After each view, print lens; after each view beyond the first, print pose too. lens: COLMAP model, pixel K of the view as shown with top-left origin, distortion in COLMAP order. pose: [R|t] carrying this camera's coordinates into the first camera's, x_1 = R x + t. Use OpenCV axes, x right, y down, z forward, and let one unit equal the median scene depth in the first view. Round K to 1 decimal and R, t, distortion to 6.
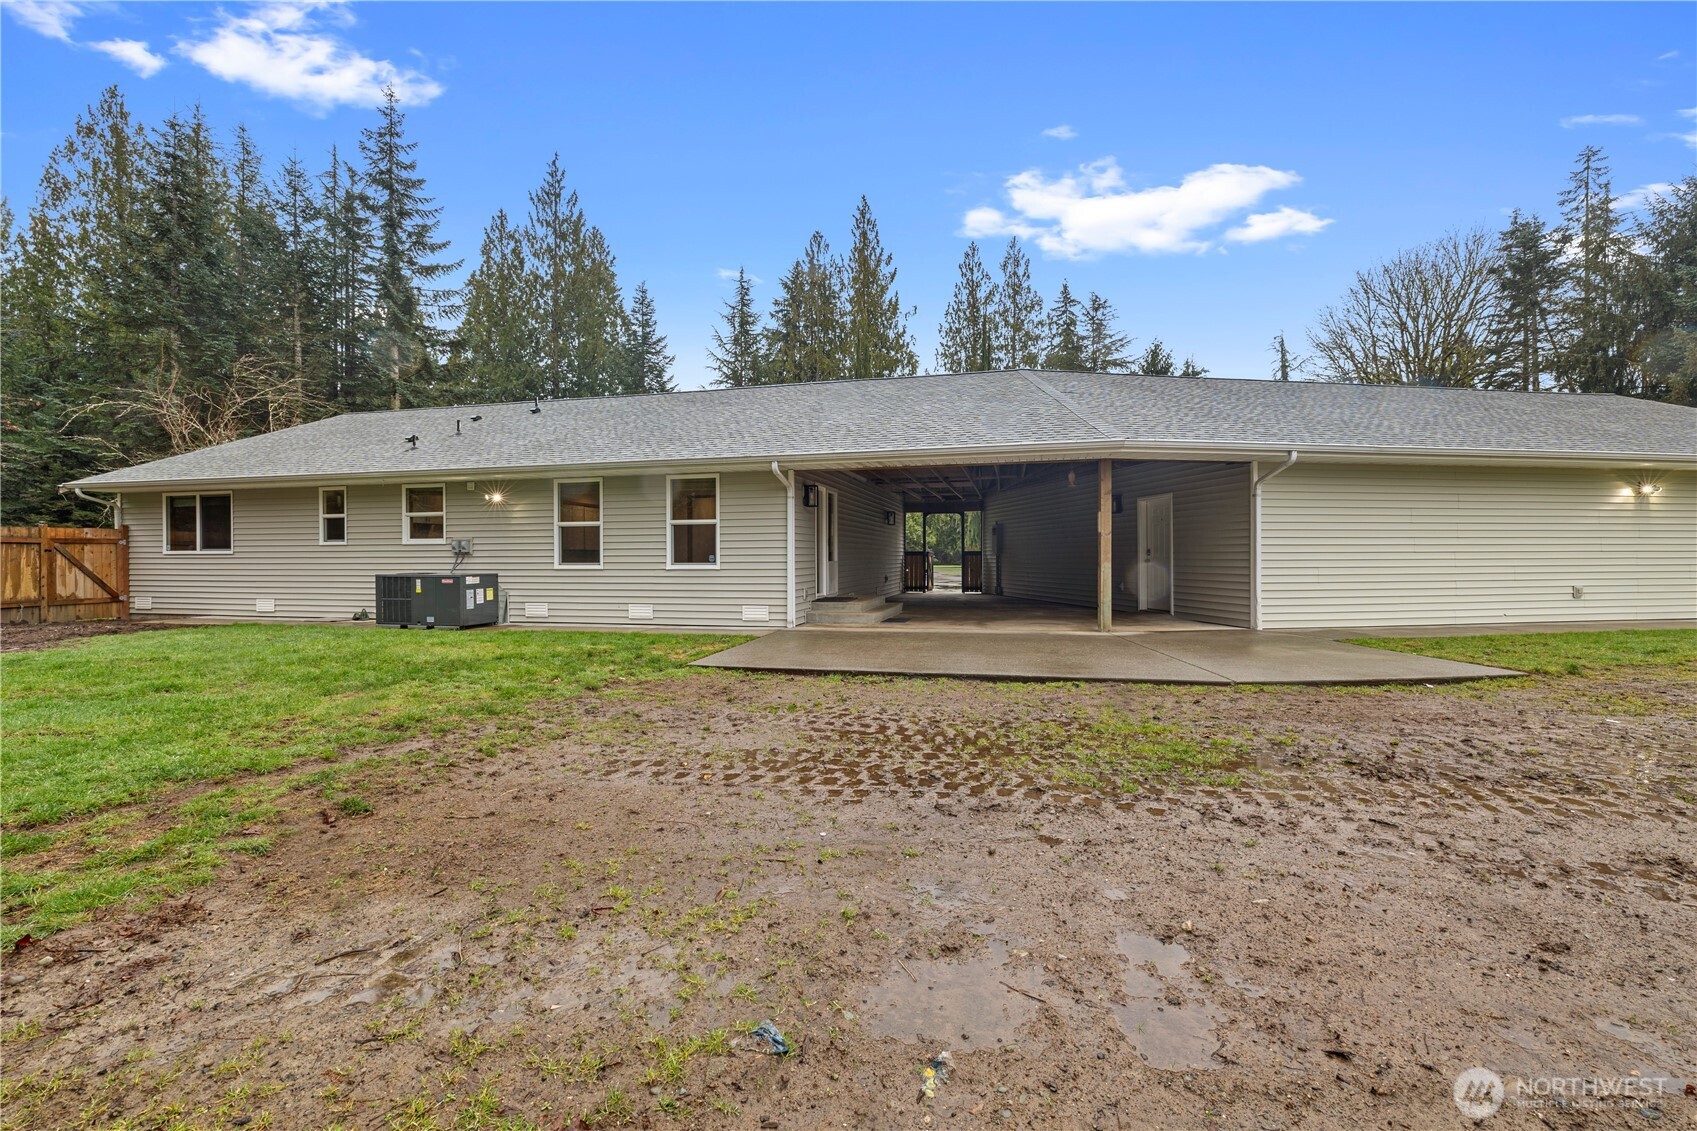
lens RADIAL K [[721.8, 0, 848.5], [0, 721.8, 565.5], [0, 0, 1]] dist [0.002092, -0.000026]
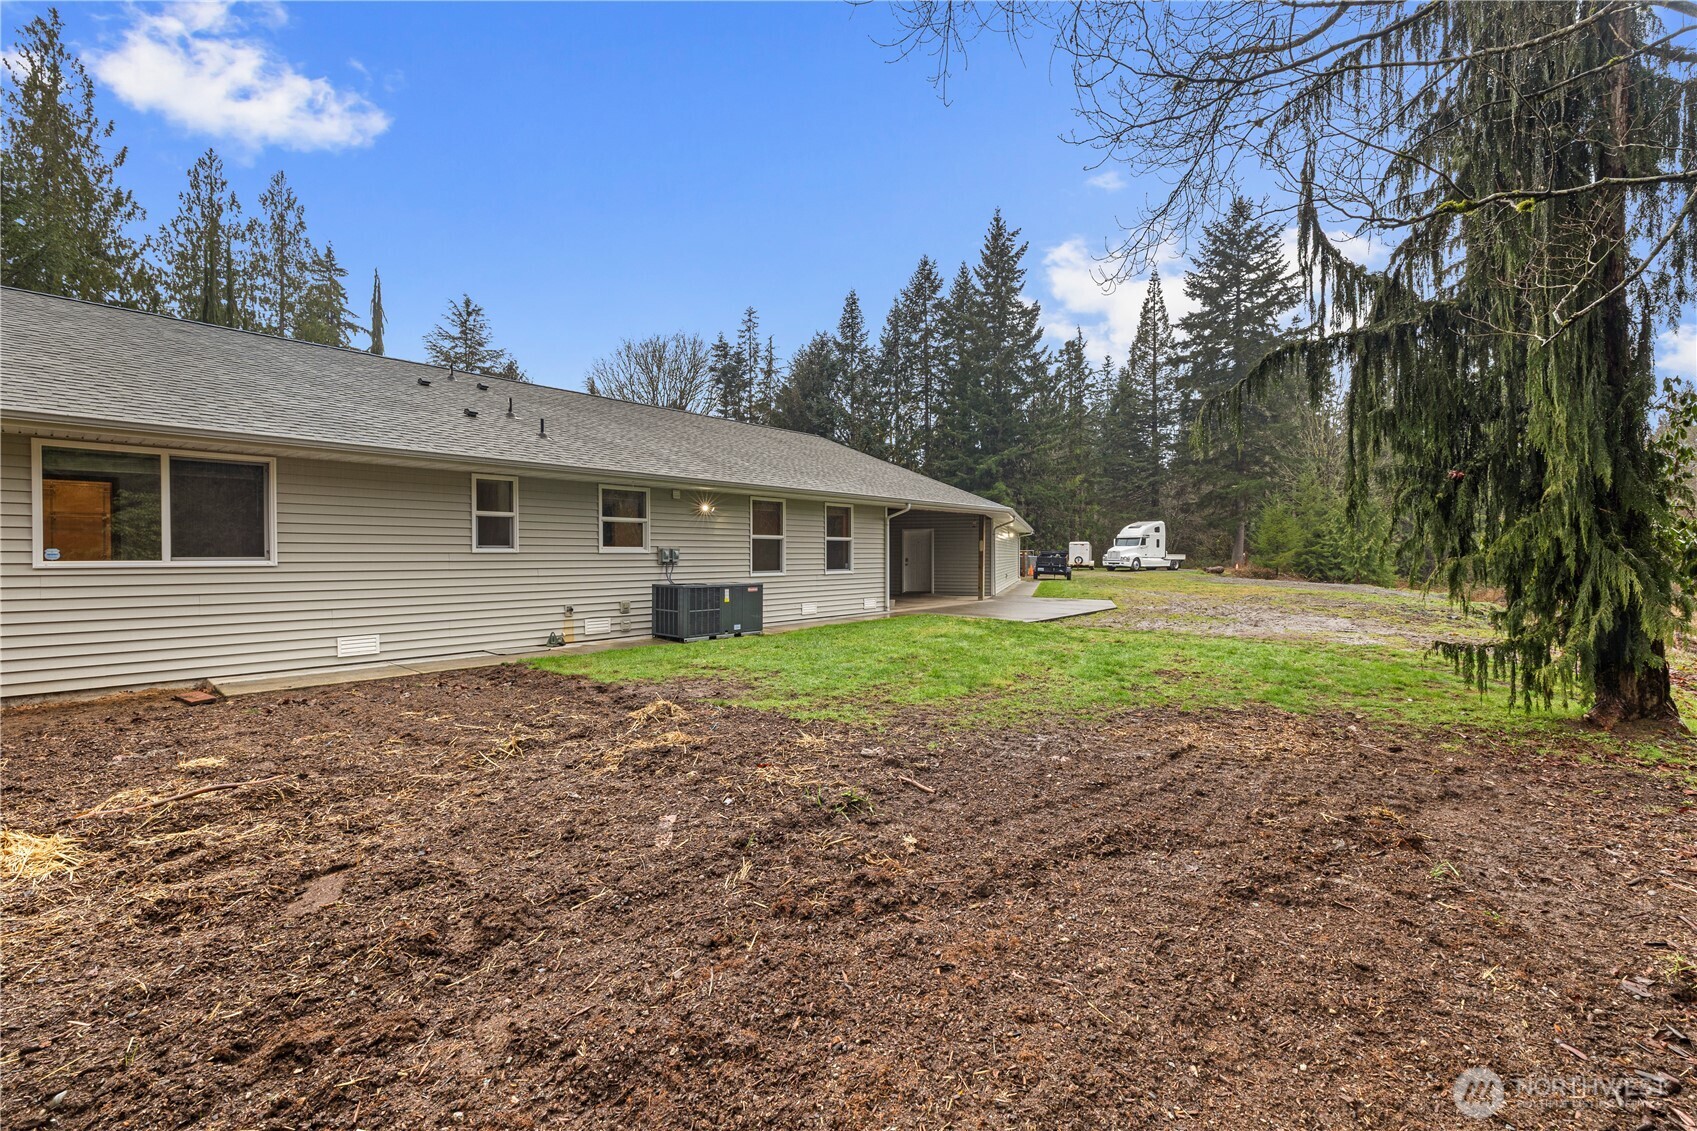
lens RADIAL K [[721.8, 0, 848.5], [0, 721.8, 565.5], [0, 0, 1]] dist [0.002092, -0.000026]
pose [[0.443214, -0.008456, 0.896376, -1.373098], [0.012571, 0.999916, 0.003217, -0.014363], [-0.896328, 0.009843, 0.443283, 0.380995]]
